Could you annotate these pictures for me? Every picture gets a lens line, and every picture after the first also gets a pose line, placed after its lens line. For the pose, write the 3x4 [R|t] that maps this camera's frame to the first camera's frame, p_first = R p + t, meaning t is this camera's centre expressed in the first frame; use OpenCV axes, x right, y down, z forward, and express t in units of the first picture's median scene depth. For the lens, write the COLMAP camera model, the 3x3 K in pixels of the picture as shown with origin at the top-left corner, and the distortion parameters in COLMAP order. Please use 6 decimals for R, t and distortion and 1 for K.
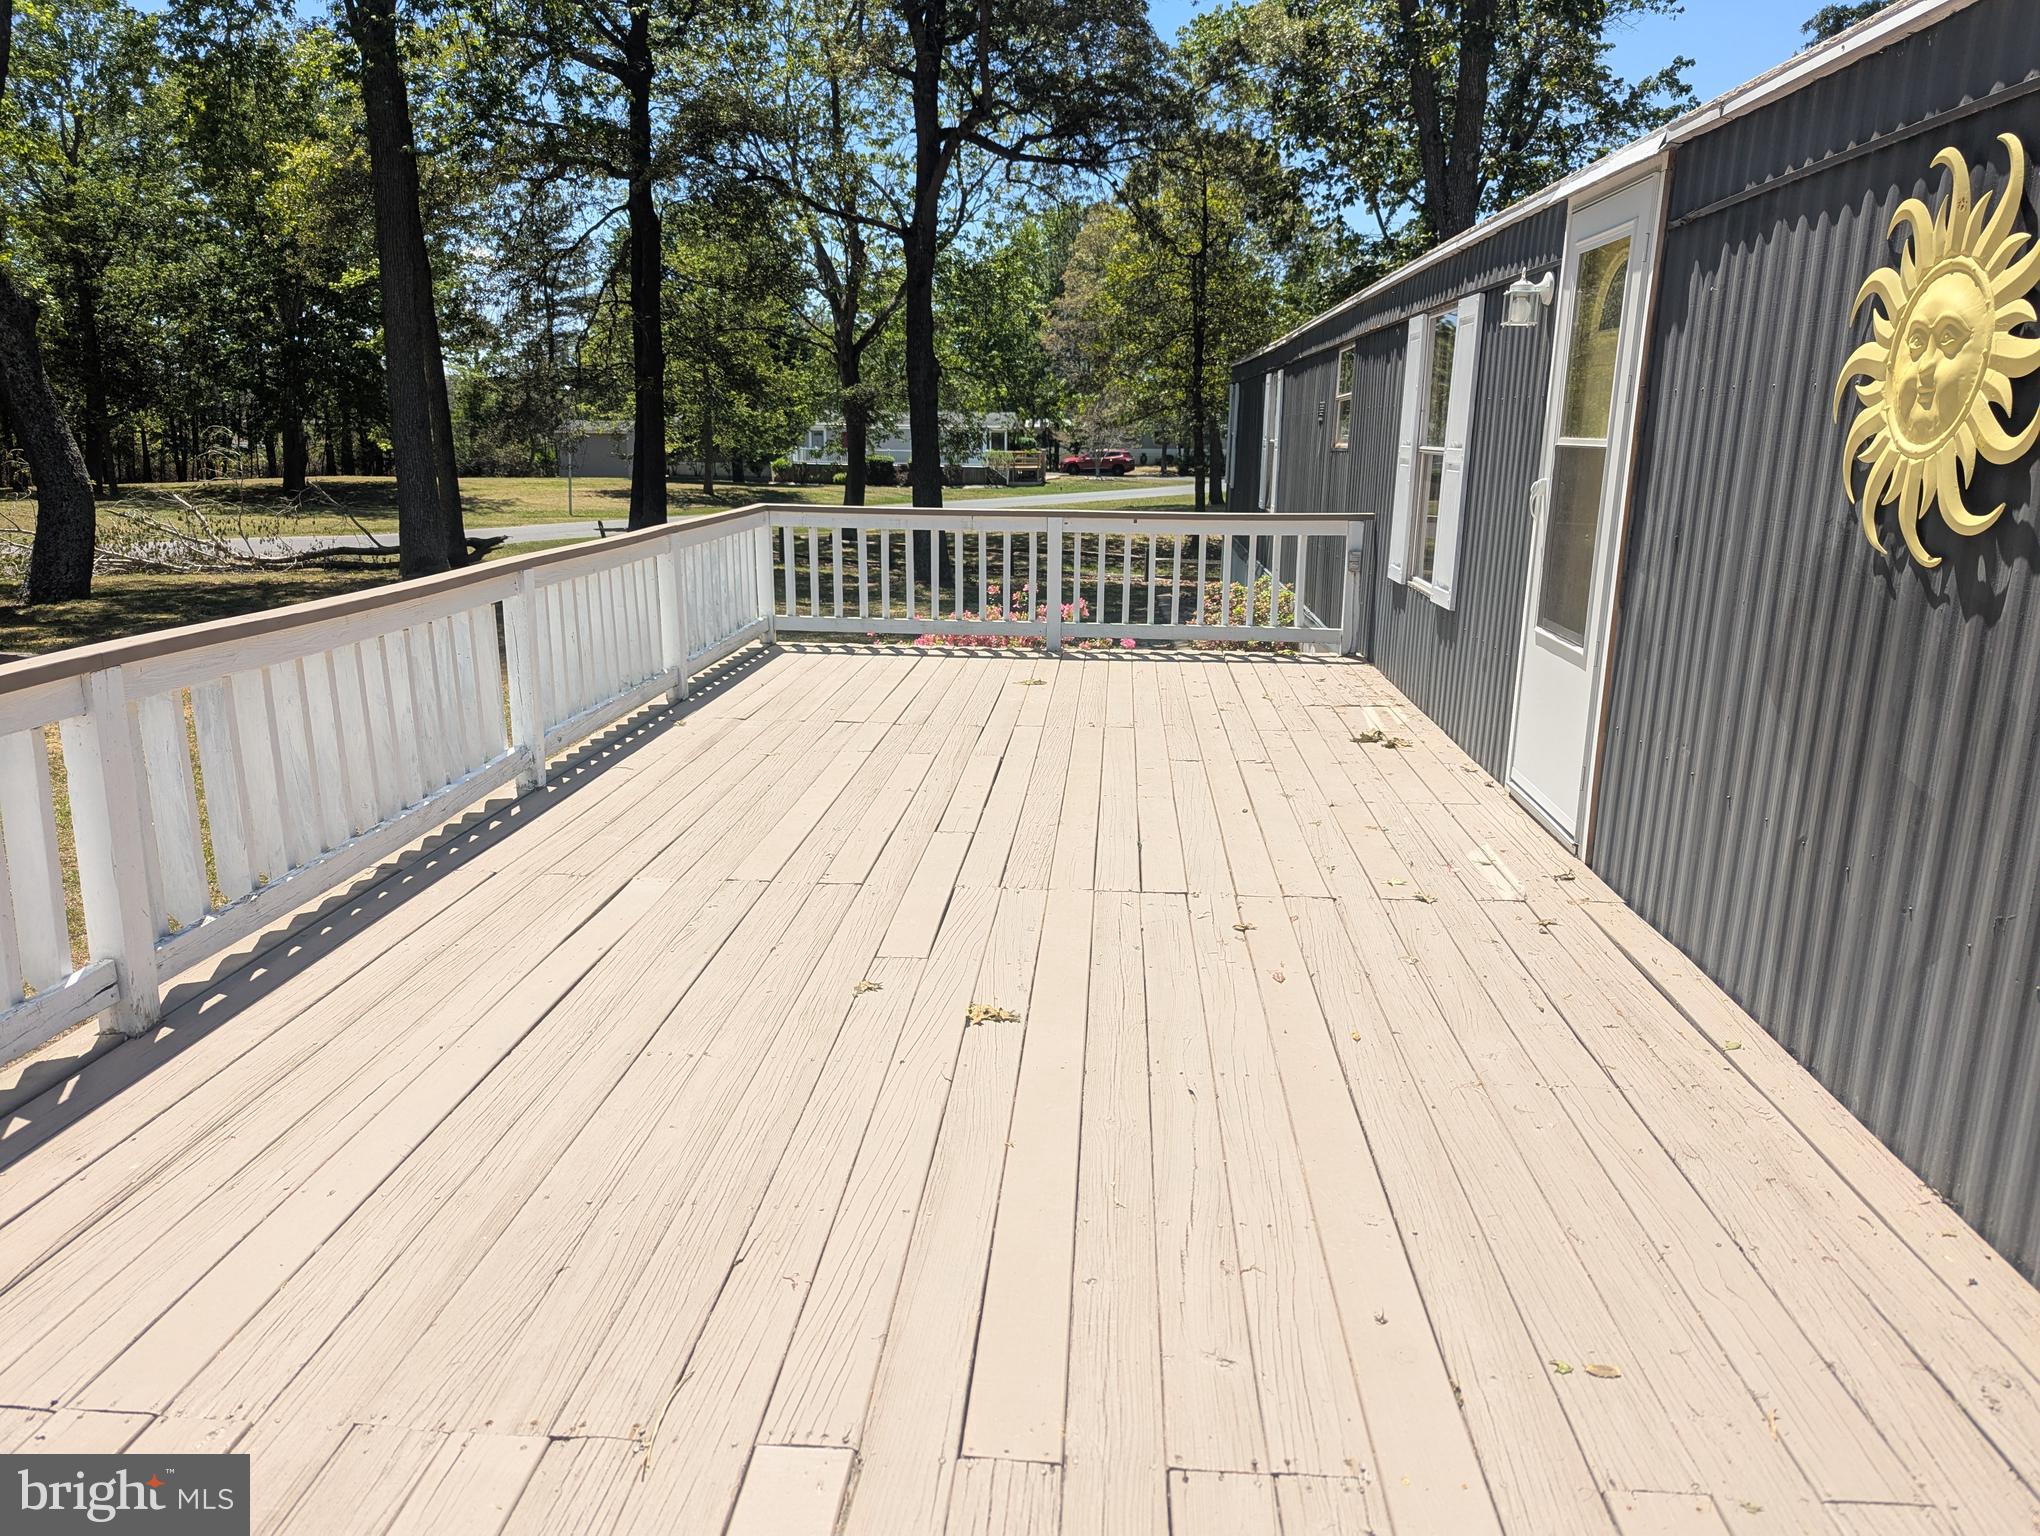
lens RADIAL K [[1429.3, 0, 1013.6], [0, 1429.3, 754.5], [0, 0, 1]] dist [0.070241, -0.066825]
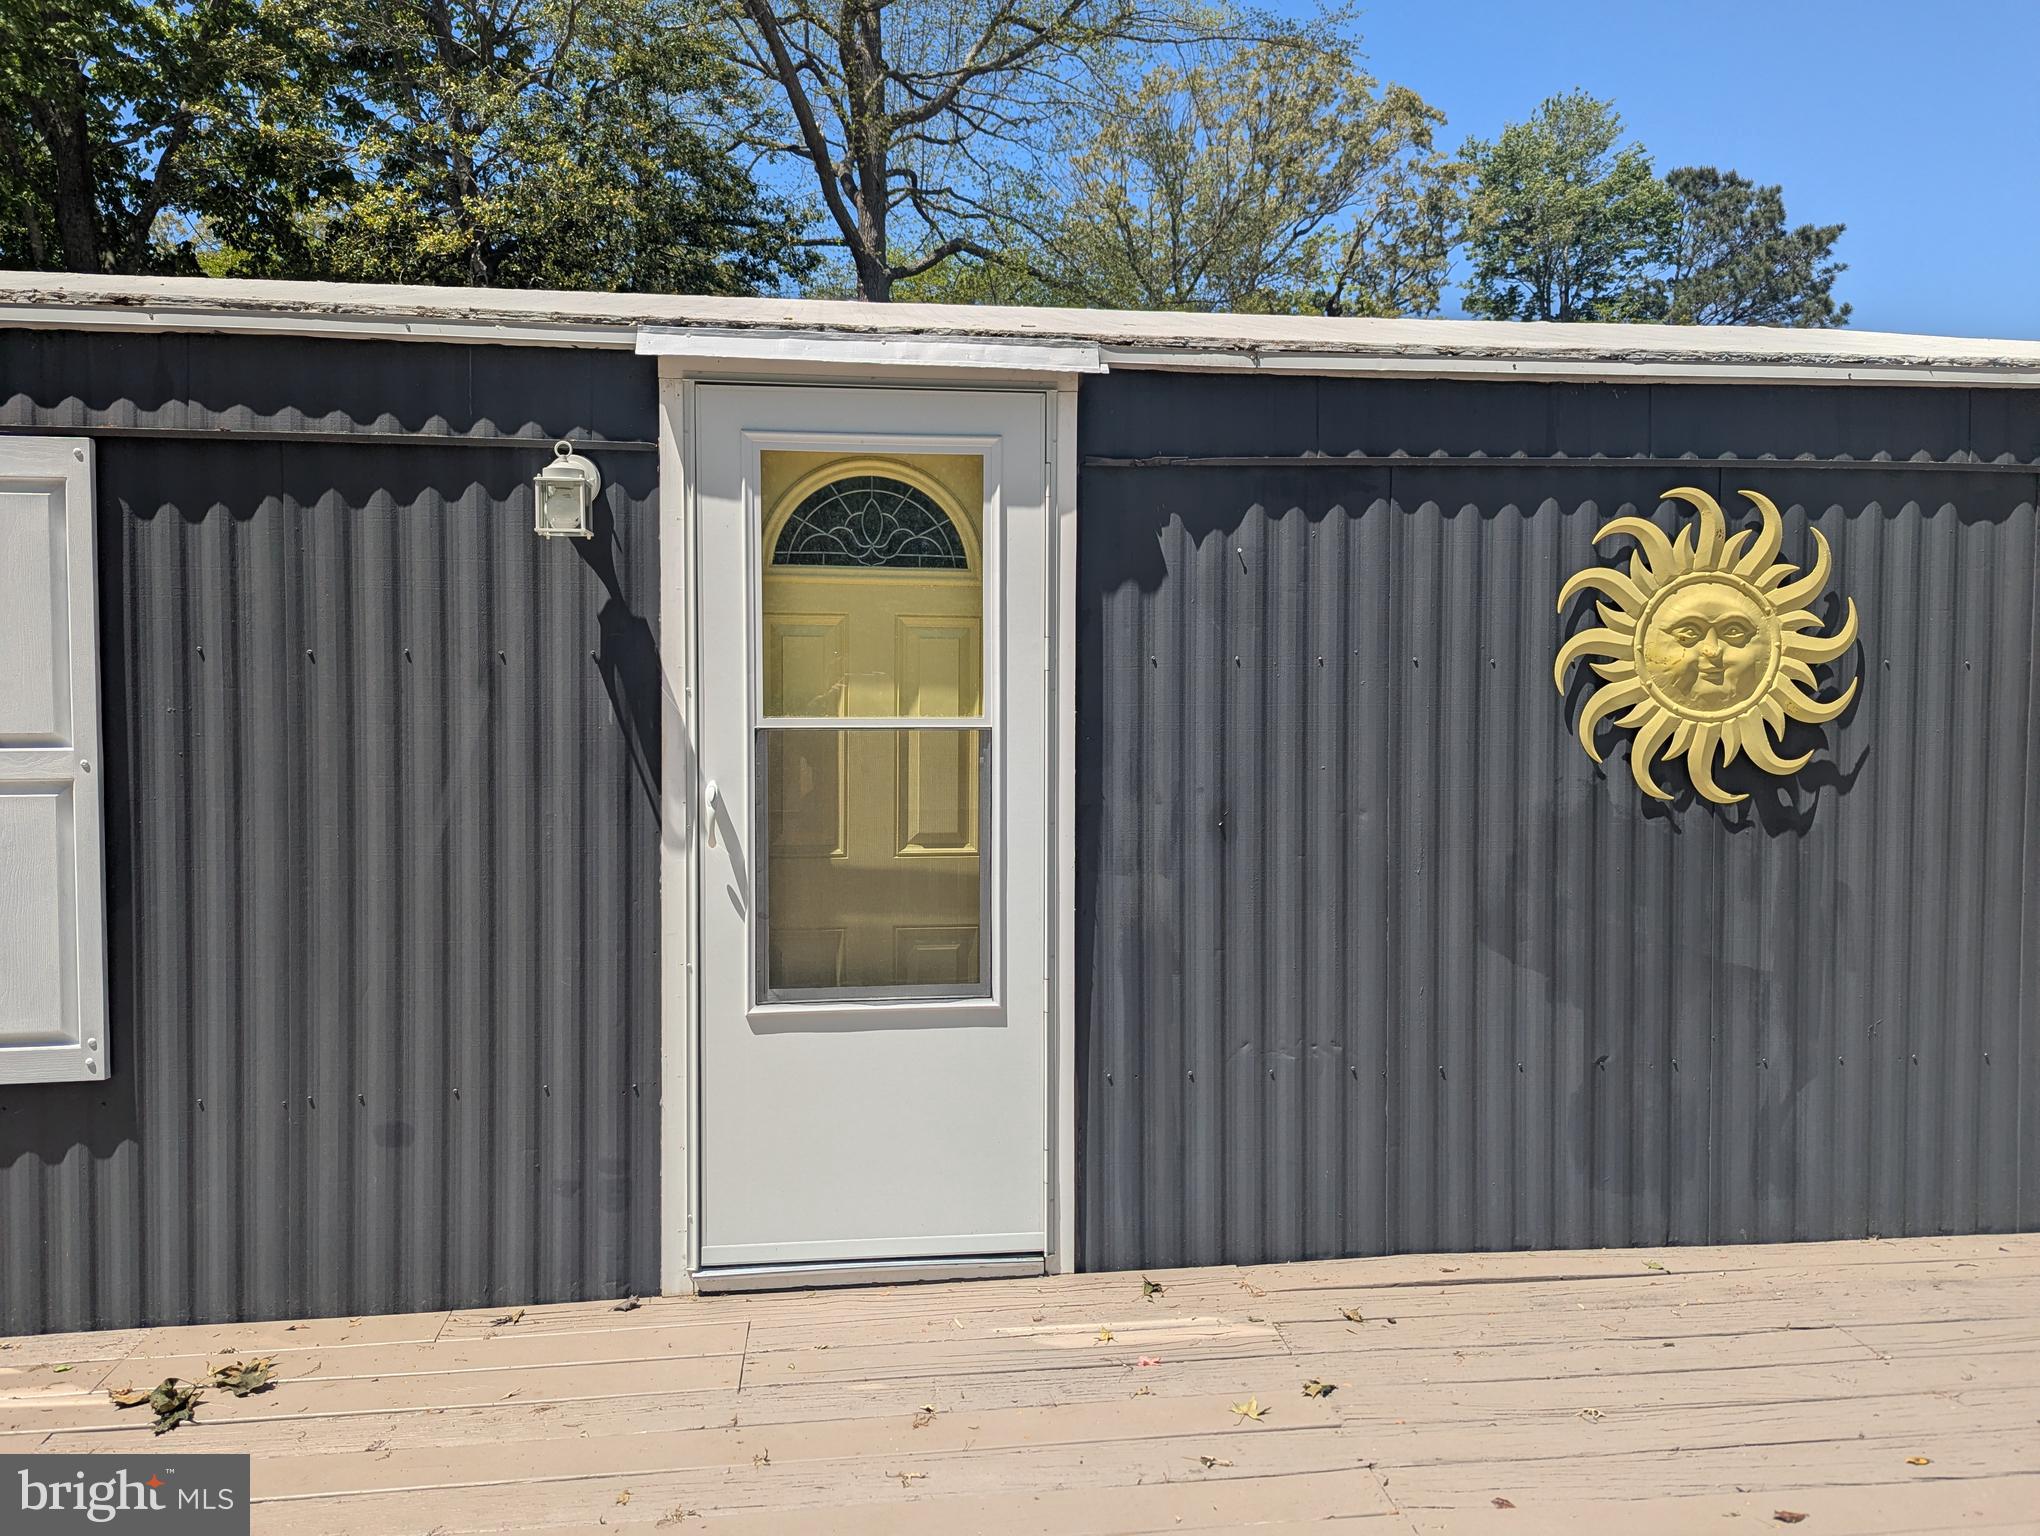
lens RADIAL K [[1429.3, 0, 1013.6], [0, 1429.3, 754.5], [0, 0, 1]] dist [0.070241, -0.066825]
pose [[-0.192078, -0.069701, 0.978901, -0.340067], [0.221852, 0.968569, 0.112496, -0.304833], [-0.955975, 0.238779, -0.170577, 1.212304]]
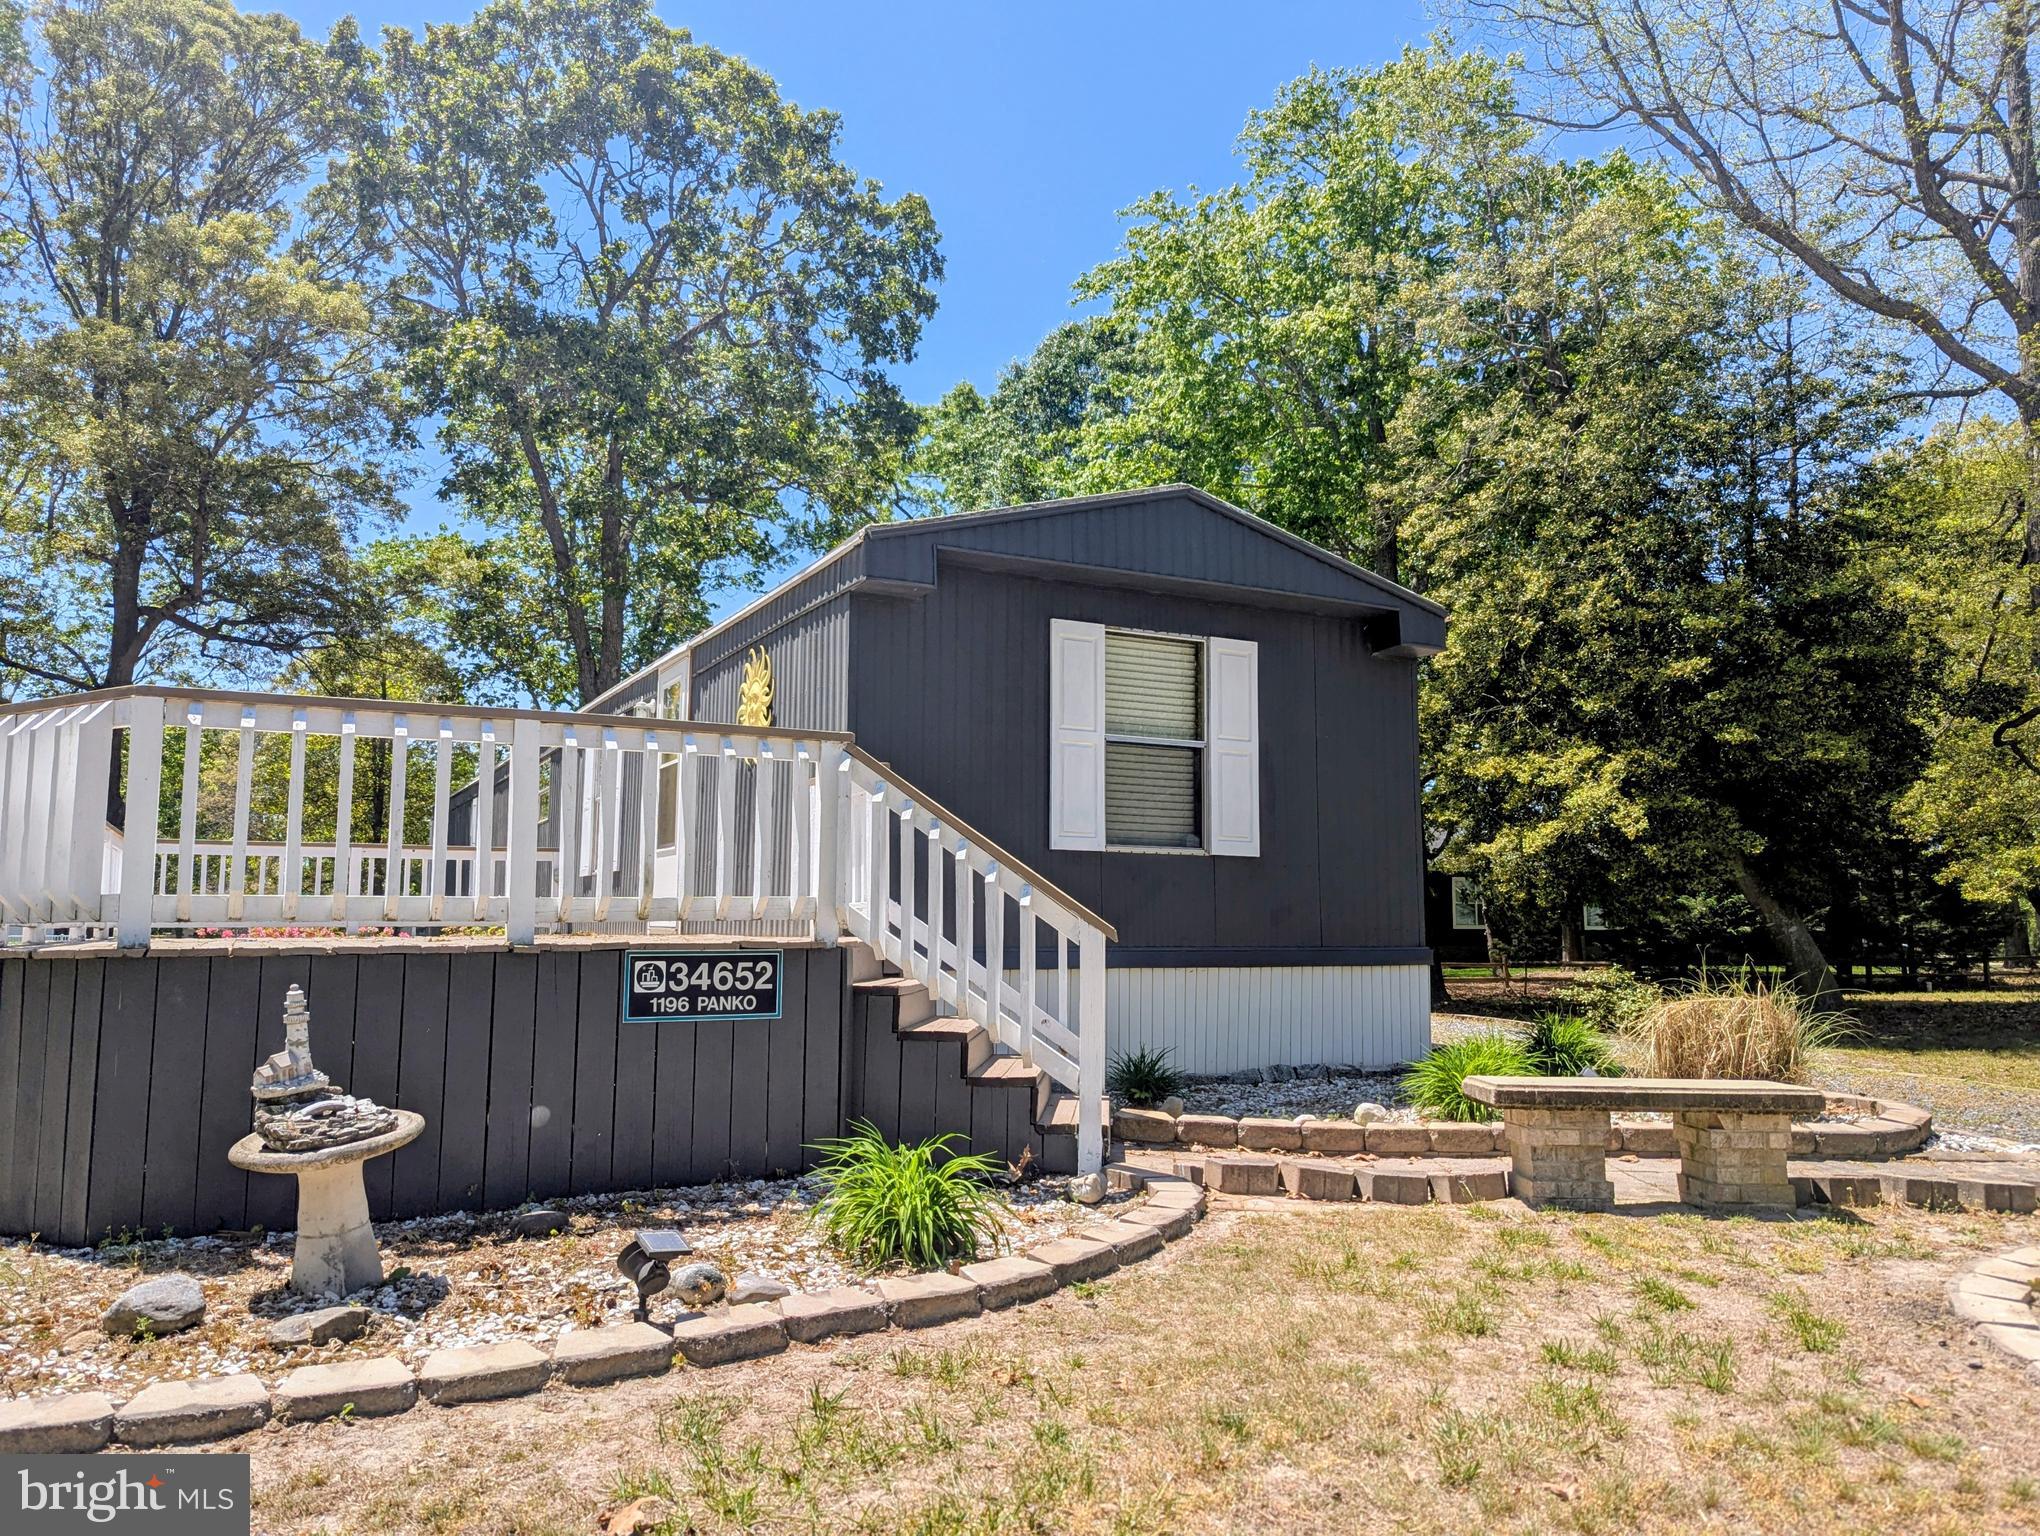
lens RADIAL K [[1408.6, 0, 1020.0], [0, 1408.6, 768.0], [0, 0, 1]] dist [-0.001695, -0.247216]
pose [[0.840778, 0.058724, 0.538185, -0.410756], [0.118512, 0.950024, -0.288807, 0.604850], [-0.528249, 0.306605, 0.791800, -1.284407]]
